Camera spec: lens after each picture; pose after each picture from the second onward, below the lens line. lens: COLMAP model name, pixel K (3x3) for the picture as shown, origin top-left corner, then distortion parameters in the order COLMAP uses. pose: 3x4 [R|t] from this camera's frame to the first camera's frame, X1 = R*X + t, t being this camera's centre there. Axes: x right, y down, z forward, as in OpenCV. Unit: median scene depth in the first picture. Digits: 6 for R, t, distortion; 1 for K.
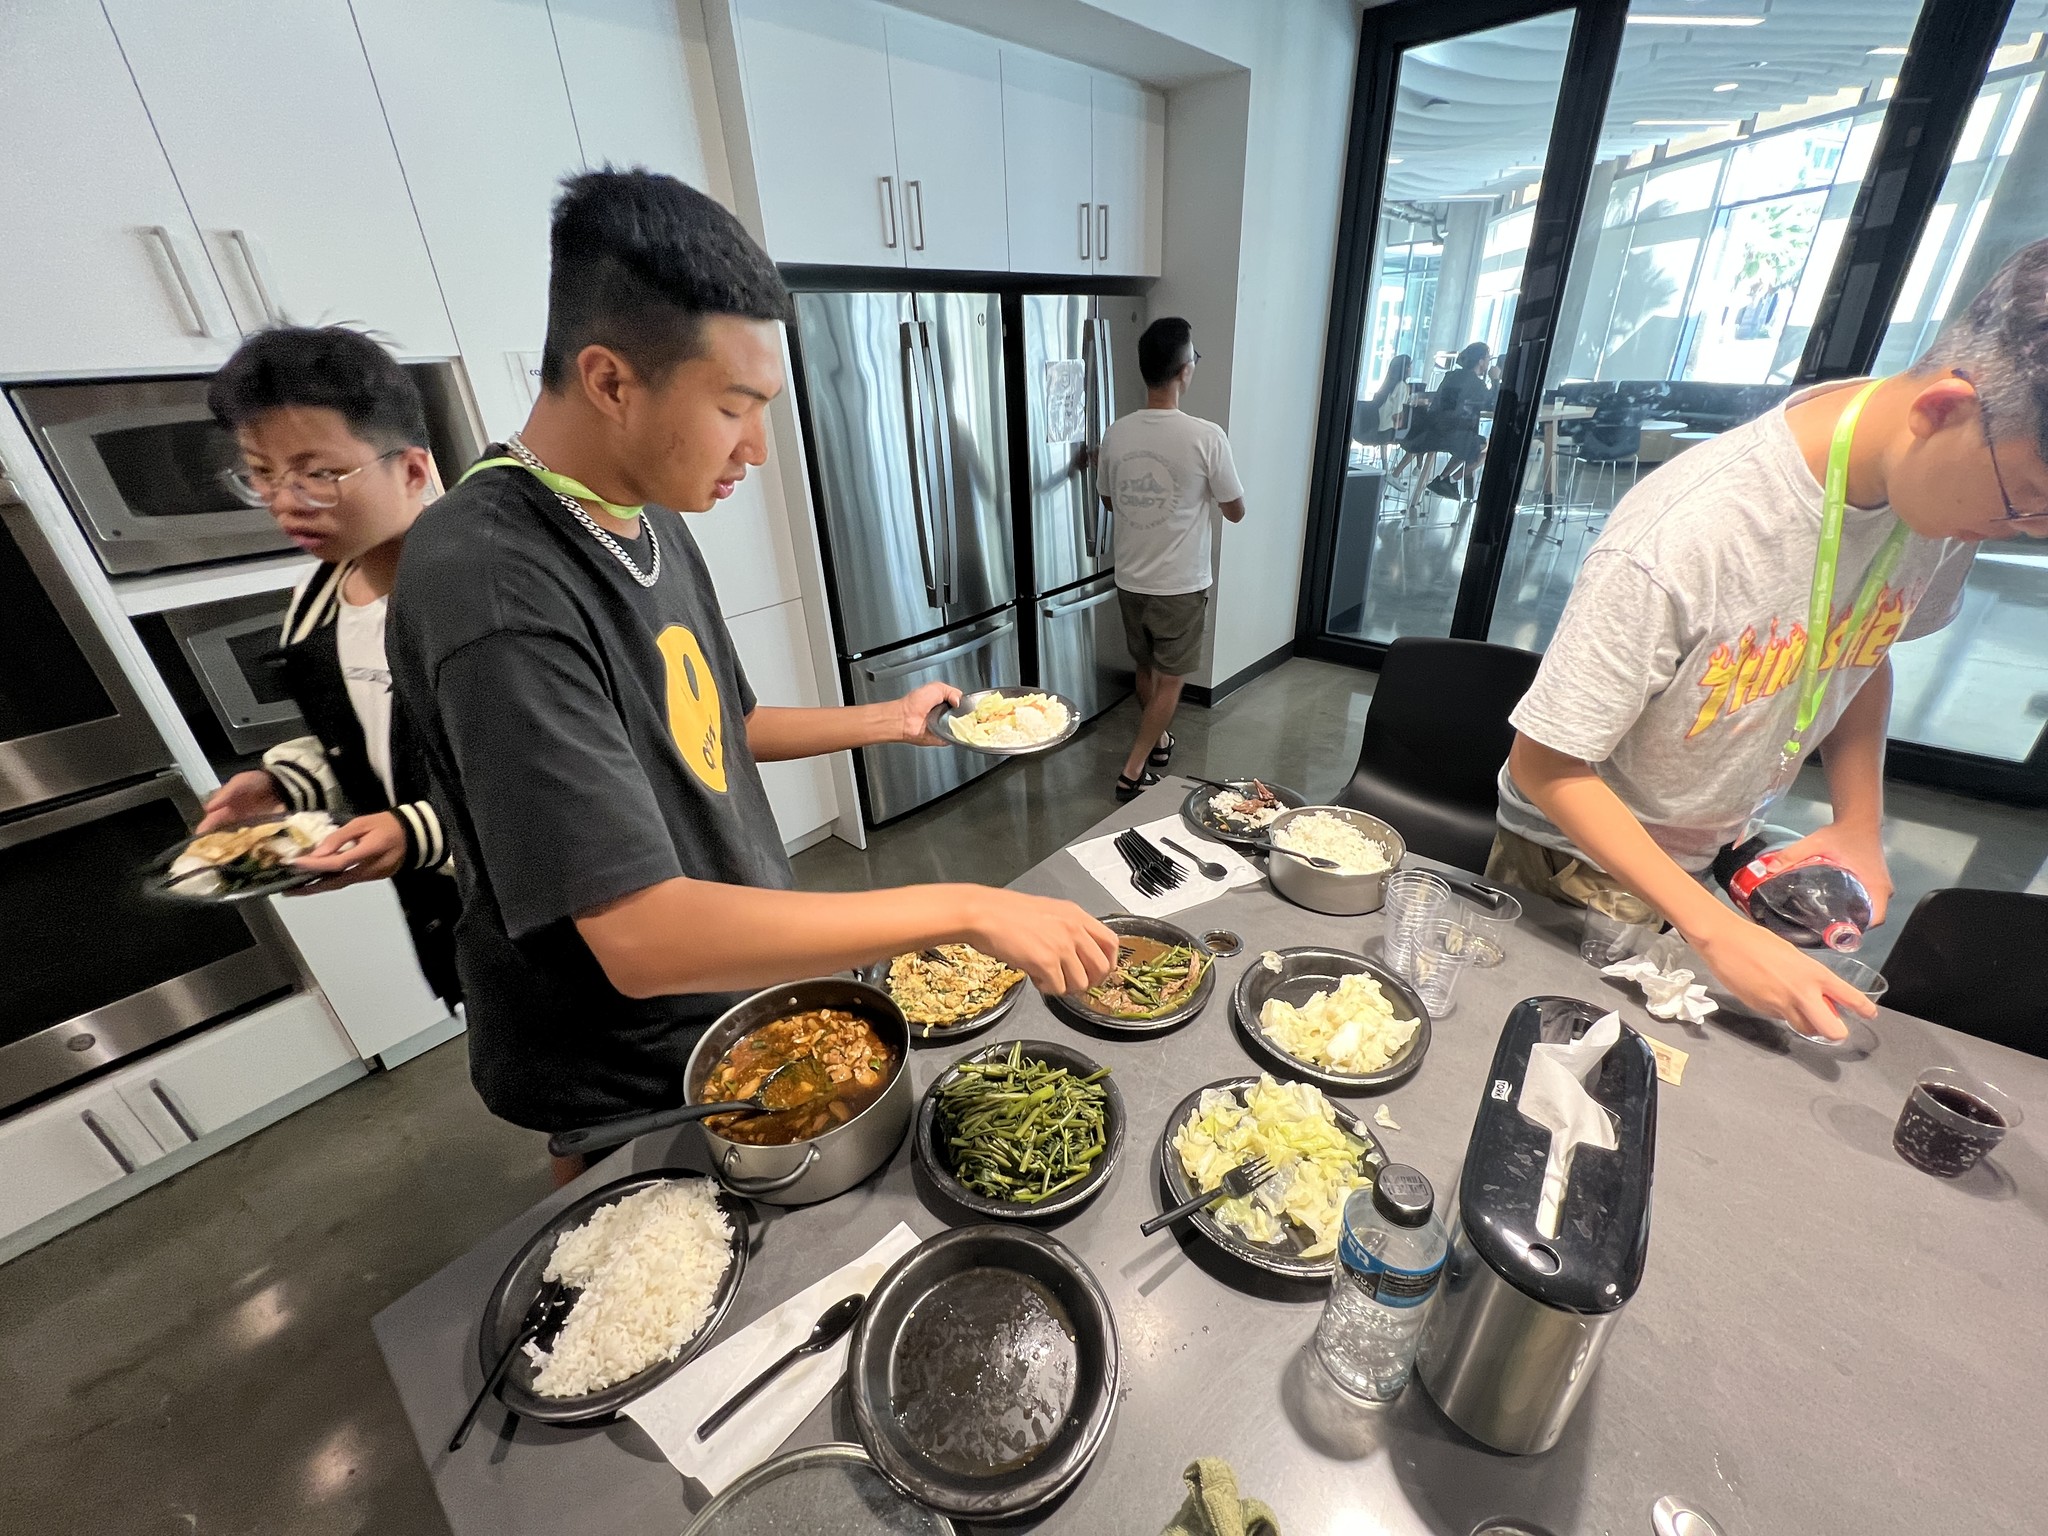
lens RADIAL K [[823.8, 0, 1021.2], [0, 823.8, 772.4], [0, 0, 1]] dist [-0.002961, 0.000562]
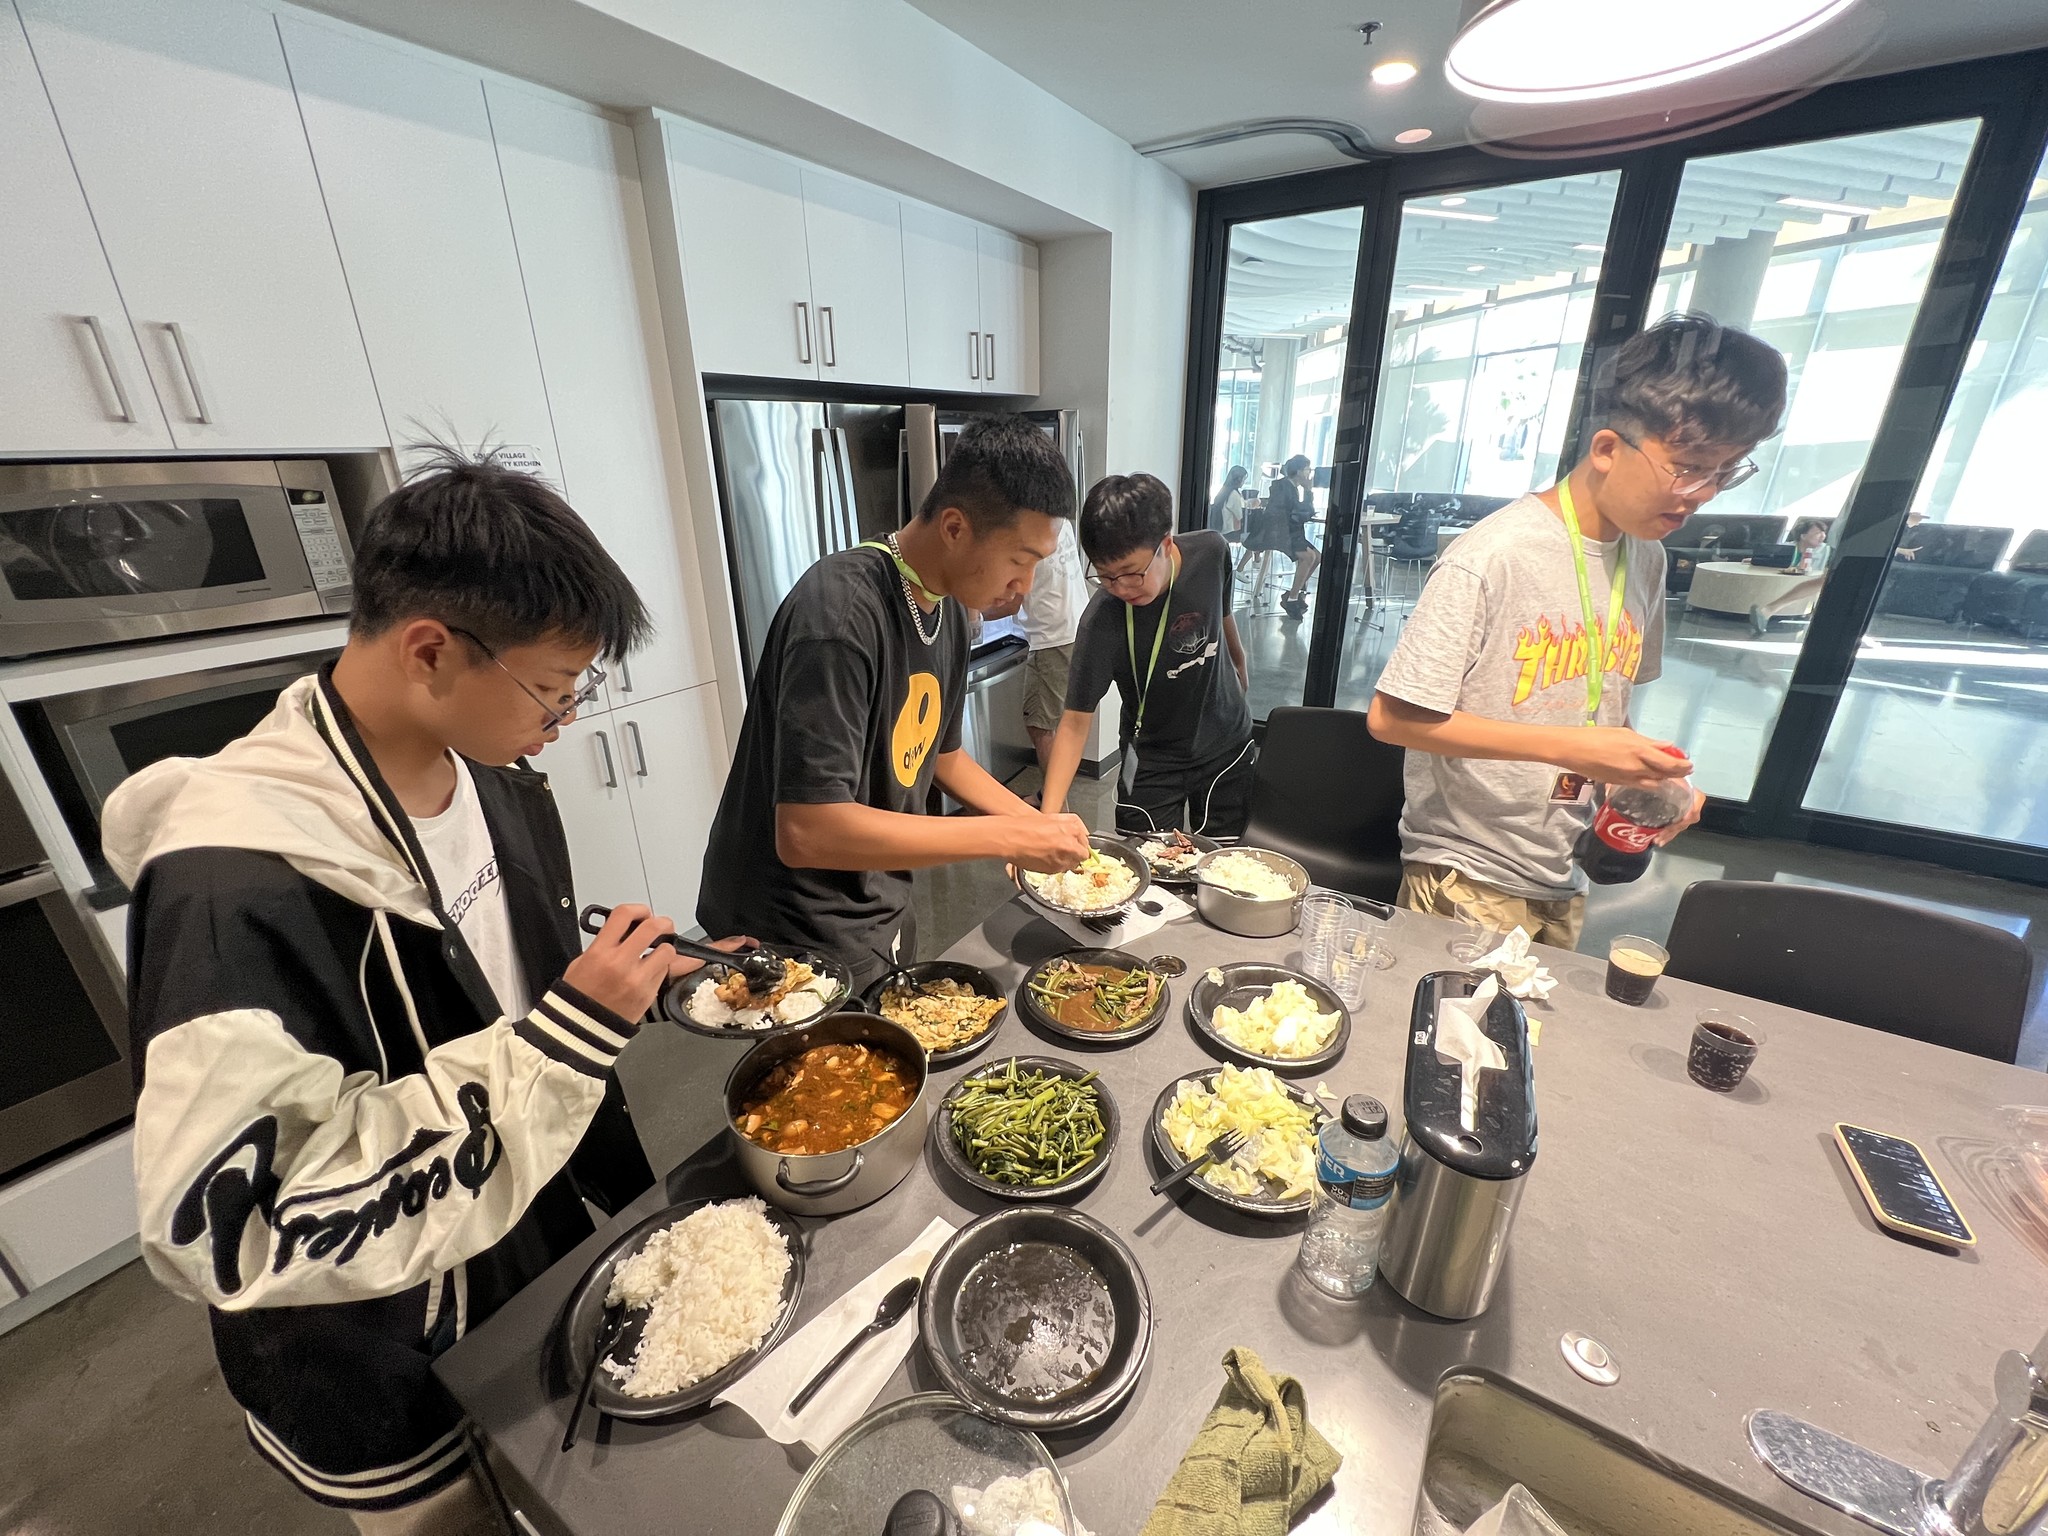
lens RADIAL K [[823.8, 0, 1022.6], [0, 823.8, 770.9], [0, 0, 1]] dist [-0.002961, 0.000562]
pose [[0.986877, -0.026562, 0.159274, -0.149772], [0.042615, 0.994250, -0.098237, 0.044670], [-0.155749, 0.103735, 0.982335, -0.142304]]
